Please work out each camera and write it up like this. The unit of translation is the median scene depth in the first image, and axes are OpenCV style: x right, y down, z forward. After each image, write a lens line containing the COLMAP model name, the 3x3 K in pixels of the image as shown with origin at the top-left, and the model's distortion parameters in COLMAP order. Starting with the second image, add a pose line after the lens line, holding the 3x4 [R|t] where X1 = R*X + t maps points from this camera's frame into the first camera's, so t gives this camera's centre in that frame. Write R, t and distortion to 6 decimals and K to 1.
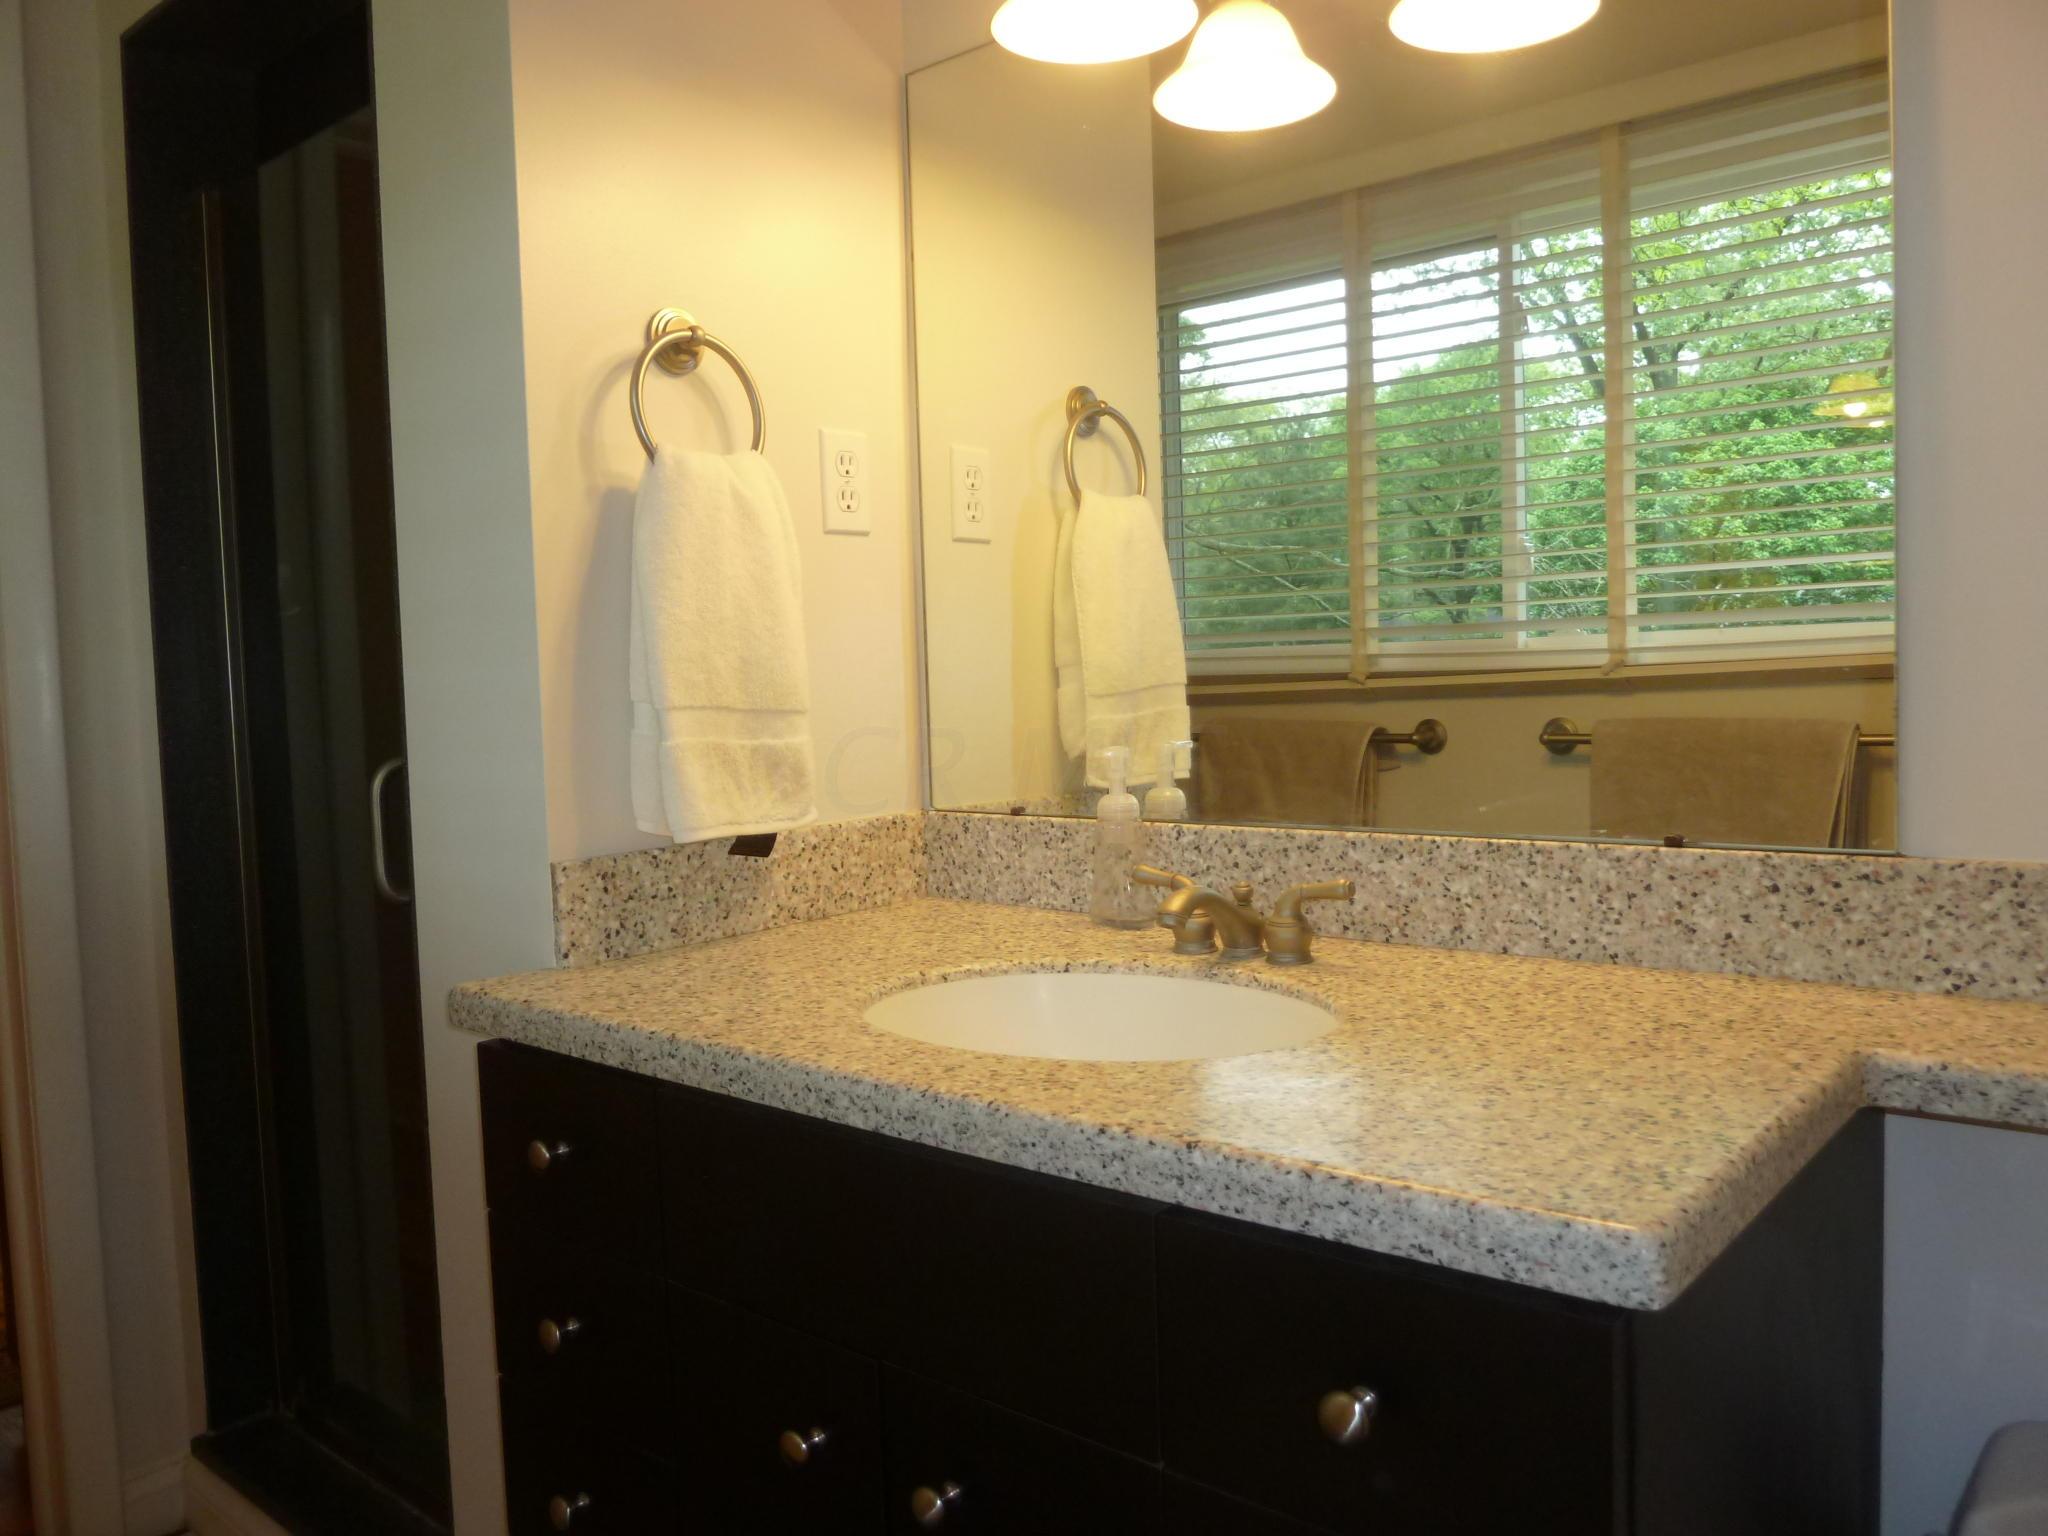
lens RADIAL K [[1525.8, 0, 1035.8], [0, 1525.8, 771.4], [0, 0, 1]] dist [-0.042775, 0.015982]
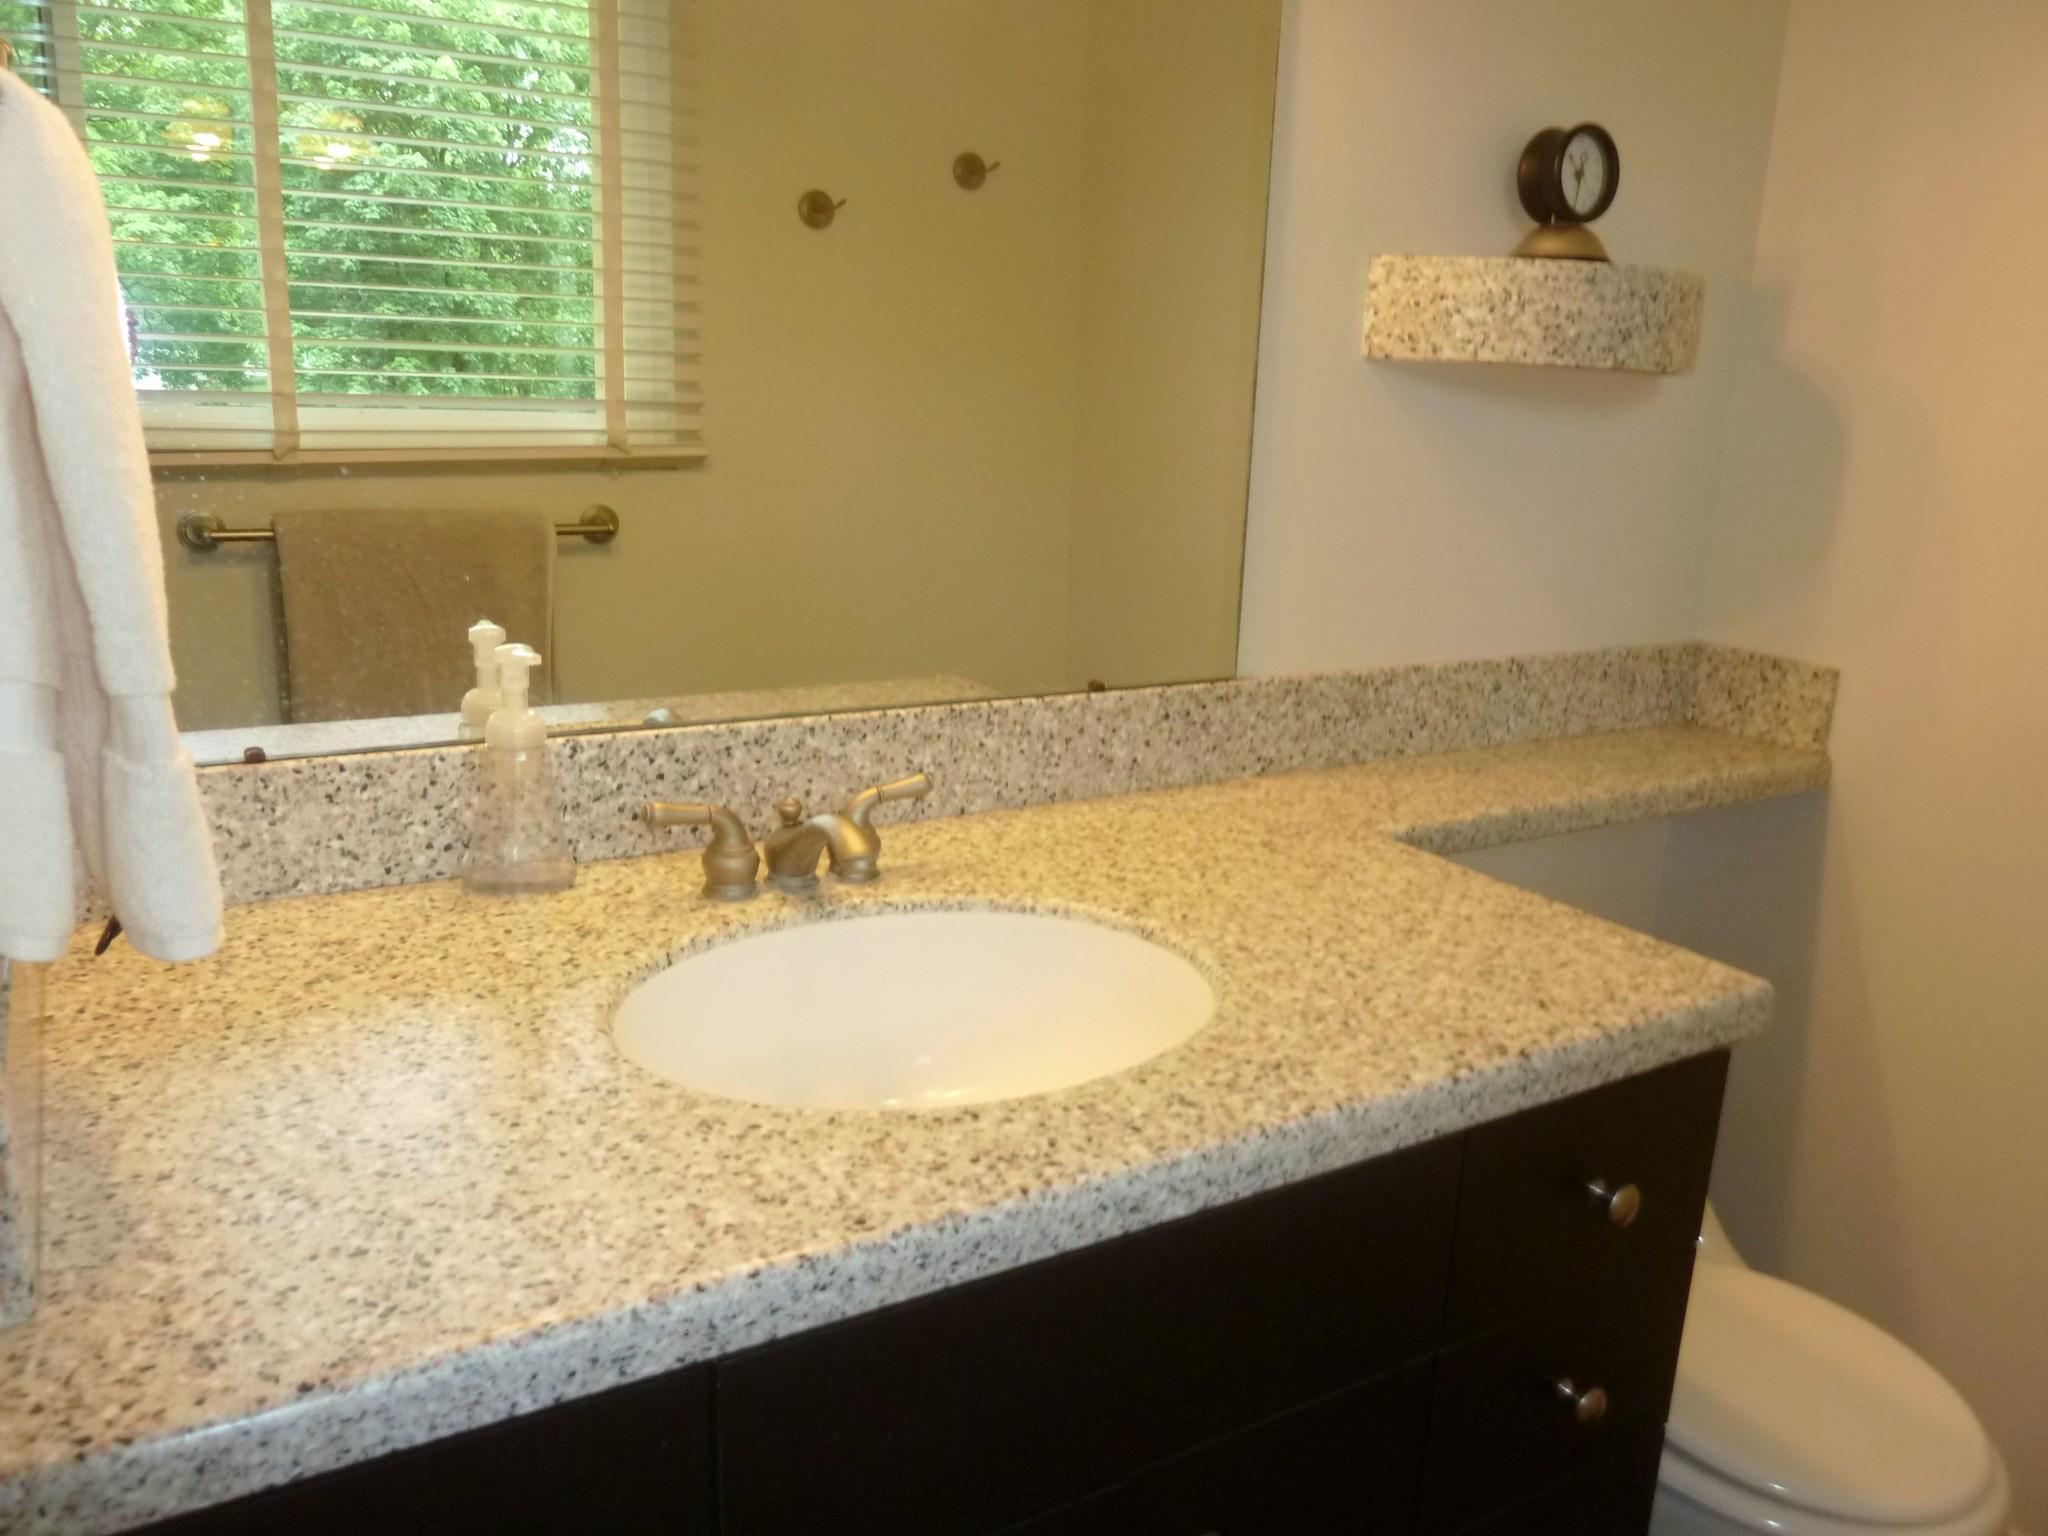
lens RADIAL K [[1525.8, 0, 1035.8], [0, 1525.8, 771.4], [0, 0, 1]] dist [-0.042775, 0.015982]
pose [[0.317223, -0.192225, 0.928665, -0.642824], [0.011657, 0.979958, 0.198860, -0.115211], [-0.948279, -0.052258, 0.313106, 0.653246]]
